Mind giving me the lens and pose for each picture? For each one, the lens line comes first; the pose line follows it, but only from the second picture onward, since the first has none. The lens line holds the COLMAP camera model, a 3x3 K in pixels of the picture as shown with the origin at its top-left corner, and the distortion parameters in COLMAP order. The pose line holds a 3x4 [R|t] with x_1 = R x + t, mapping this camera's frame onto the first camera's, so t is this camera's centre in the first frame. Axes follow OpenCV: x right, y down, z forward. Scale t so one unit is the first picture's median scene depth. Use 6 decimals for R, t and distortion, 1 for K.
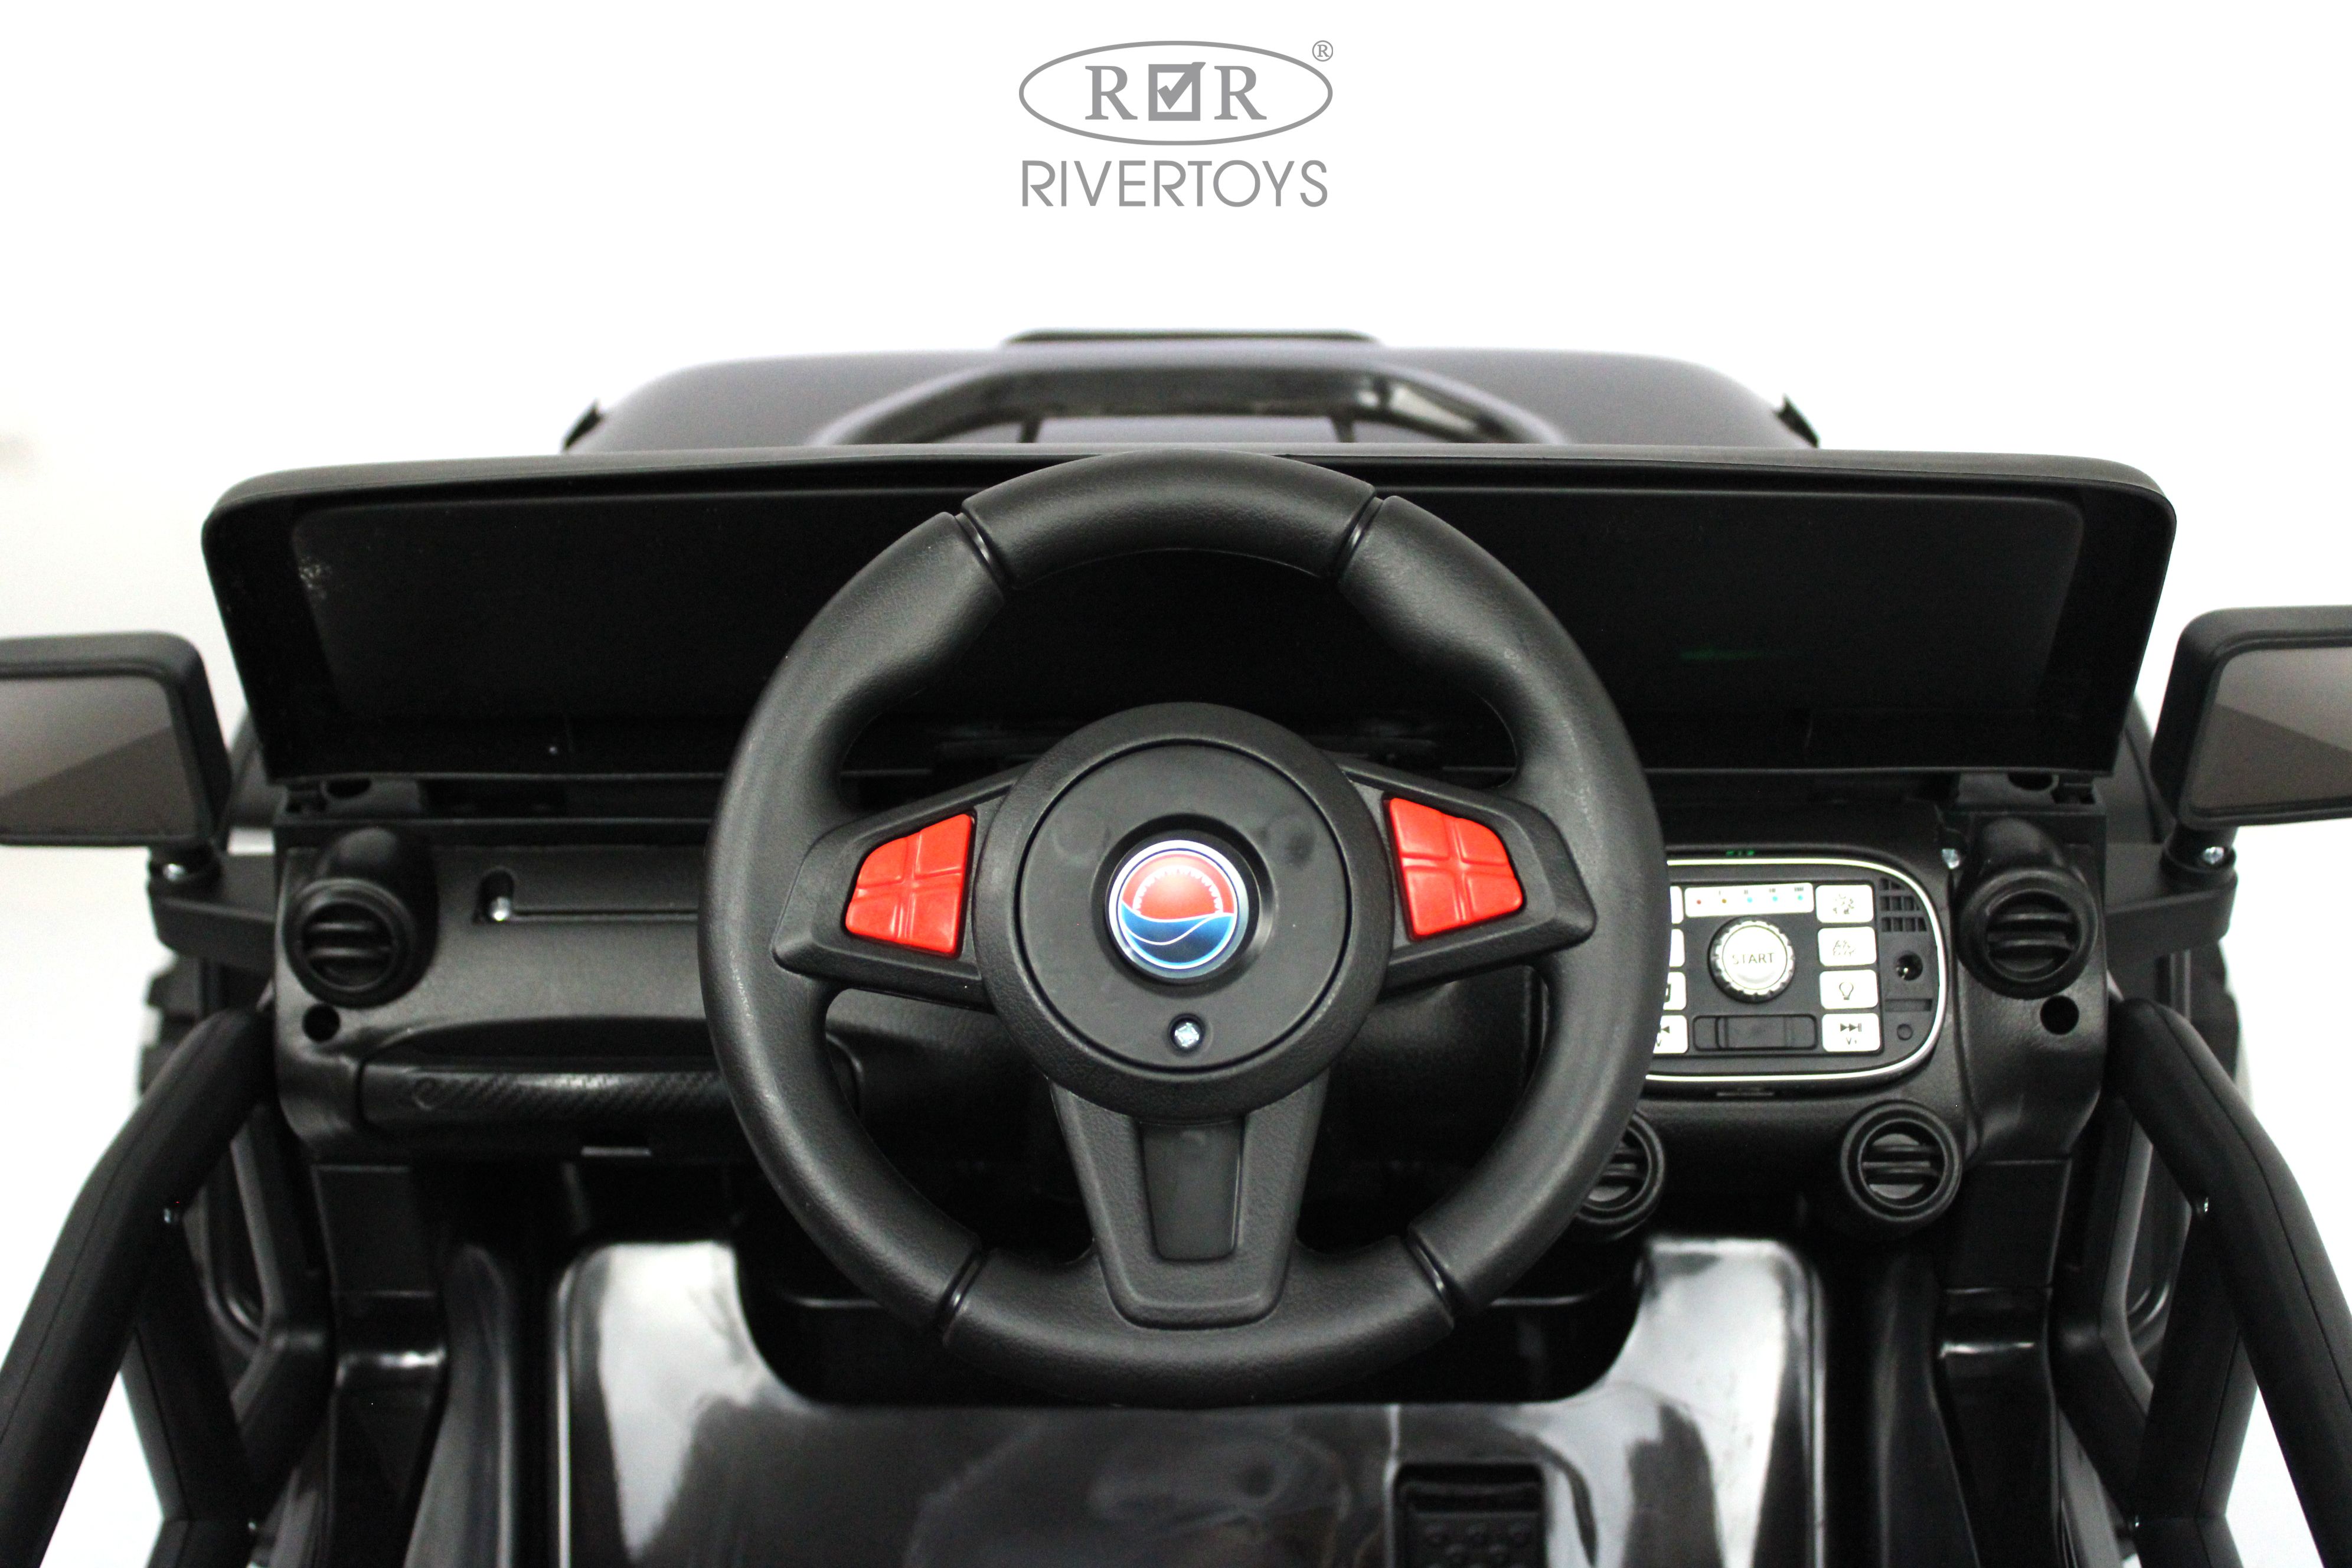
lens RADIAL K [[3141.6, 0, 1174.2], [0, 3141.6, 781.8], [0, 0, 1]] dist [-0.082691, 0.000000]
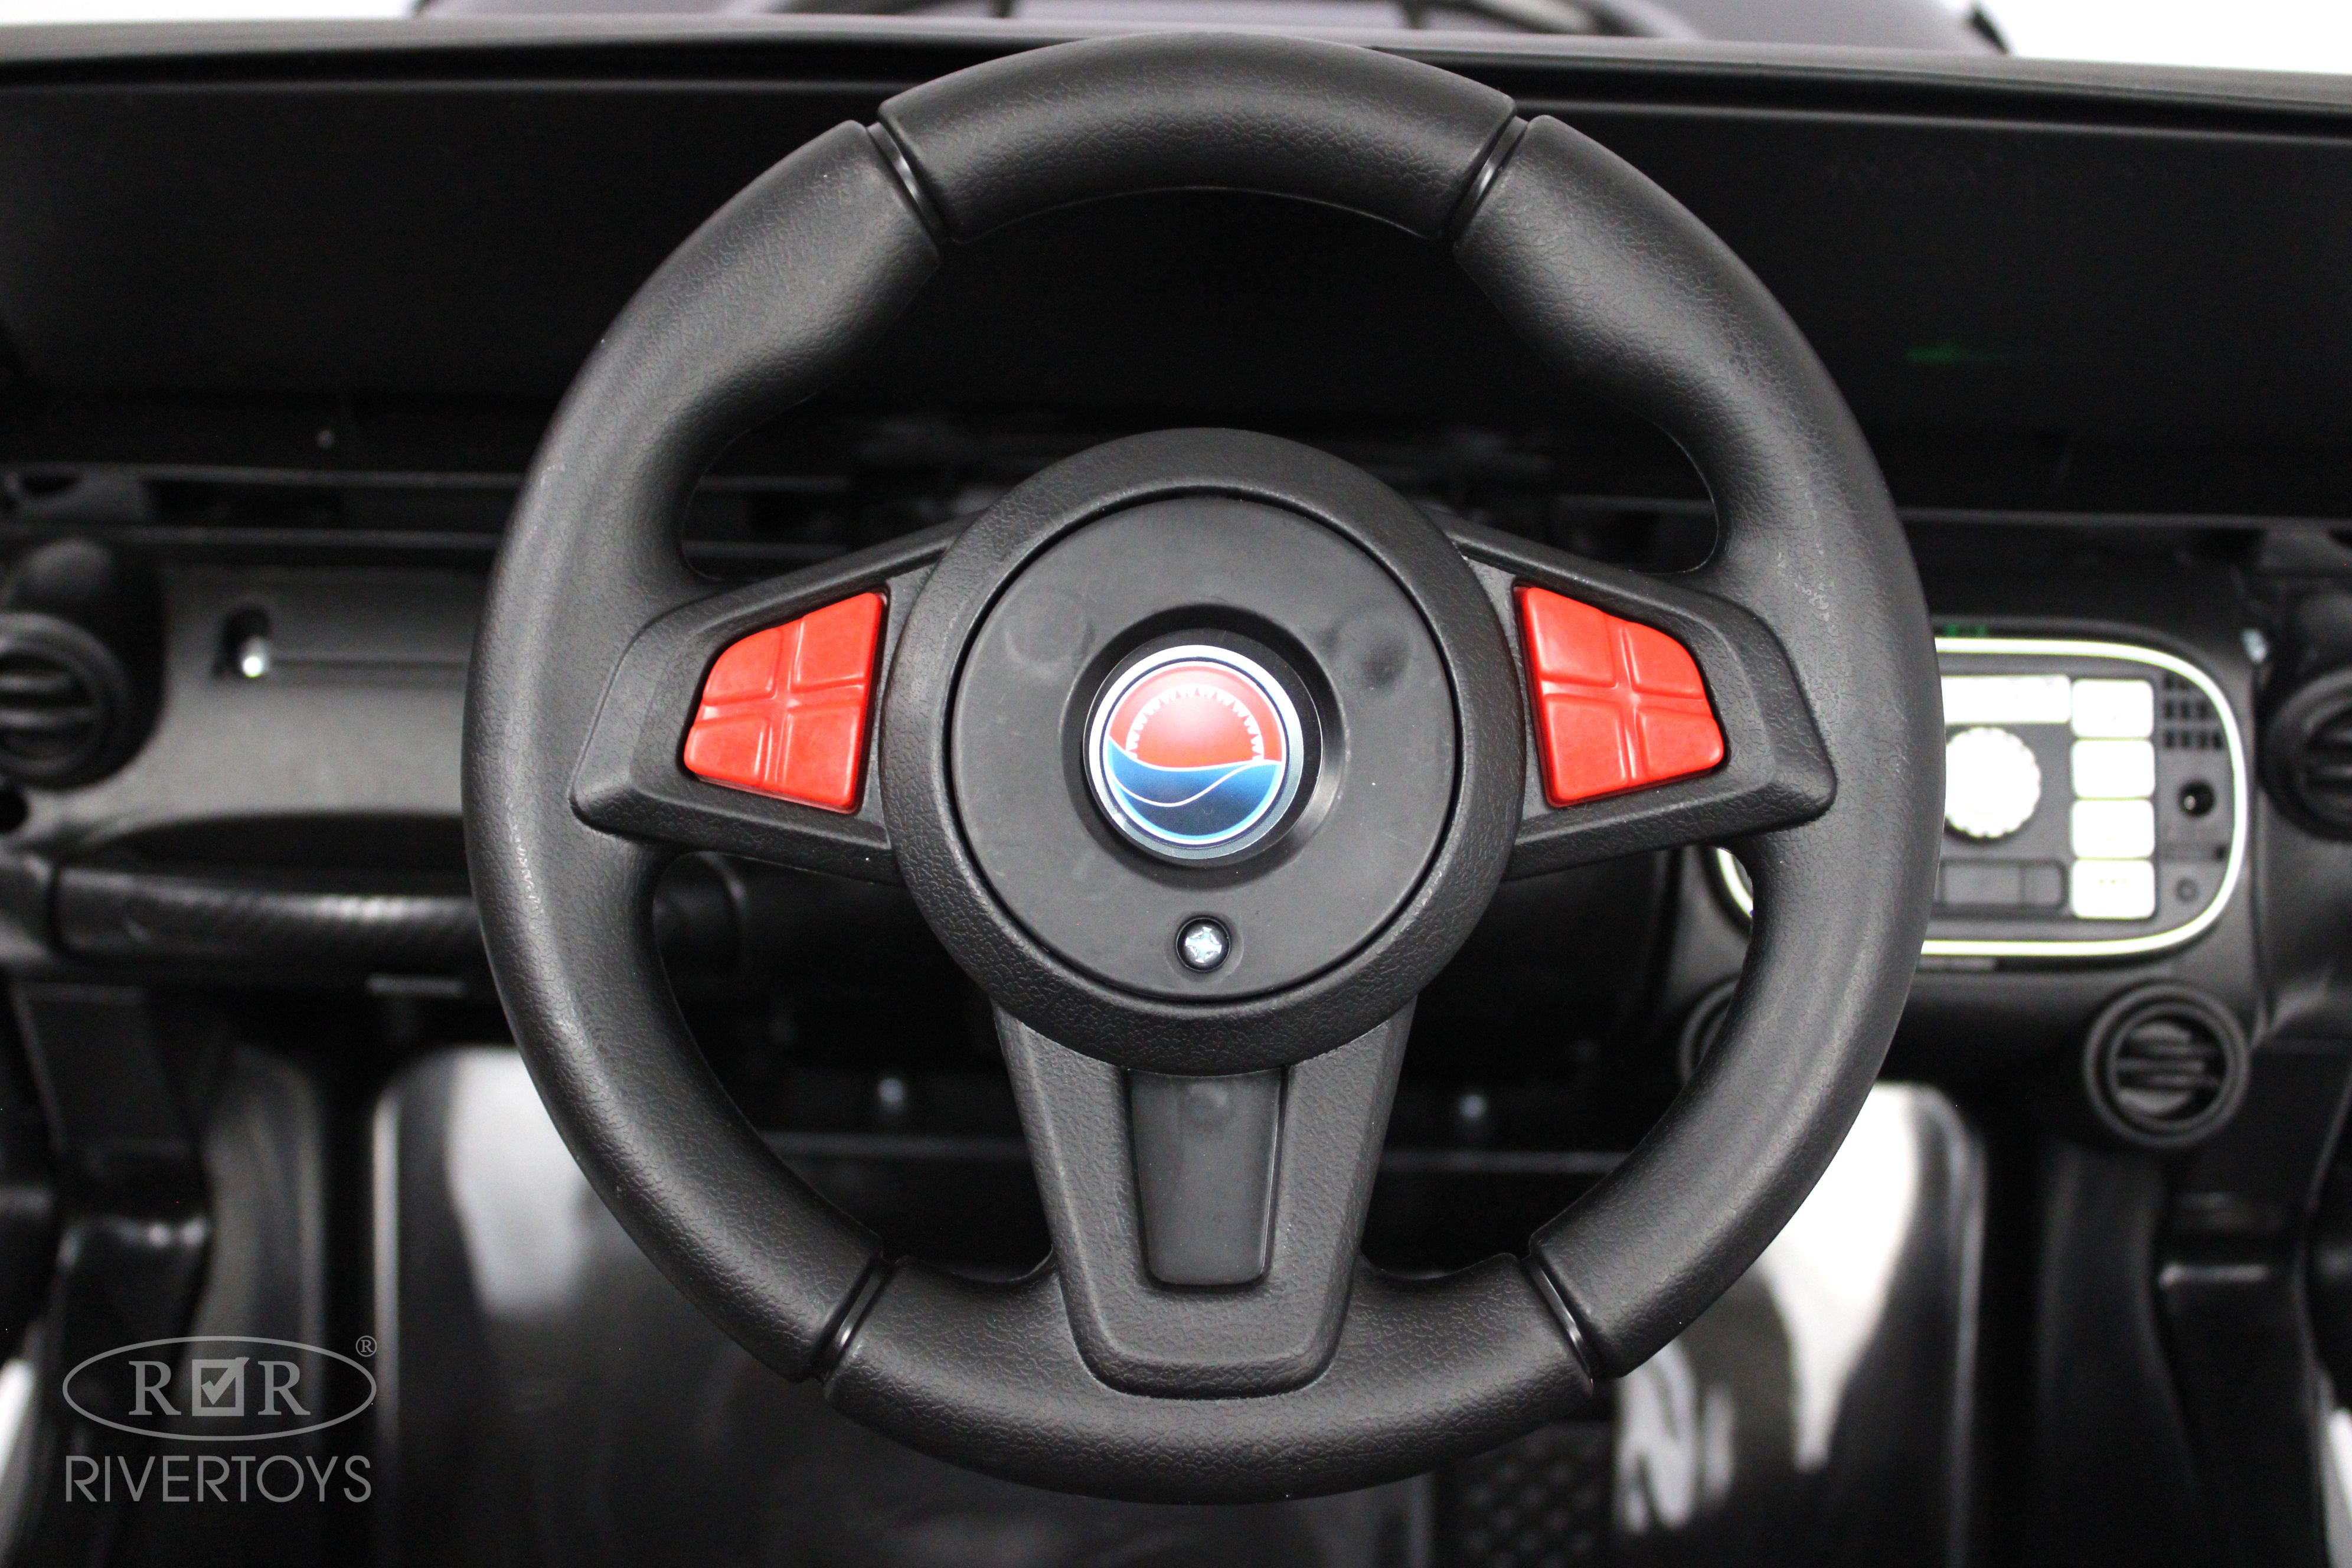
lens RADIAL K [[3141.6, 0, 1180.2], [0, 3141.6, 790.6], [0, 0, 1]] dist [-0.082691, 0.000000]
pose [[0.999587, 0.027254, 0.009128, -0.007437], [-0.028194, 0.991507, 0.126959, -0.033166], [-0.005590, -0.127164, 0.991866, 0.346813]]
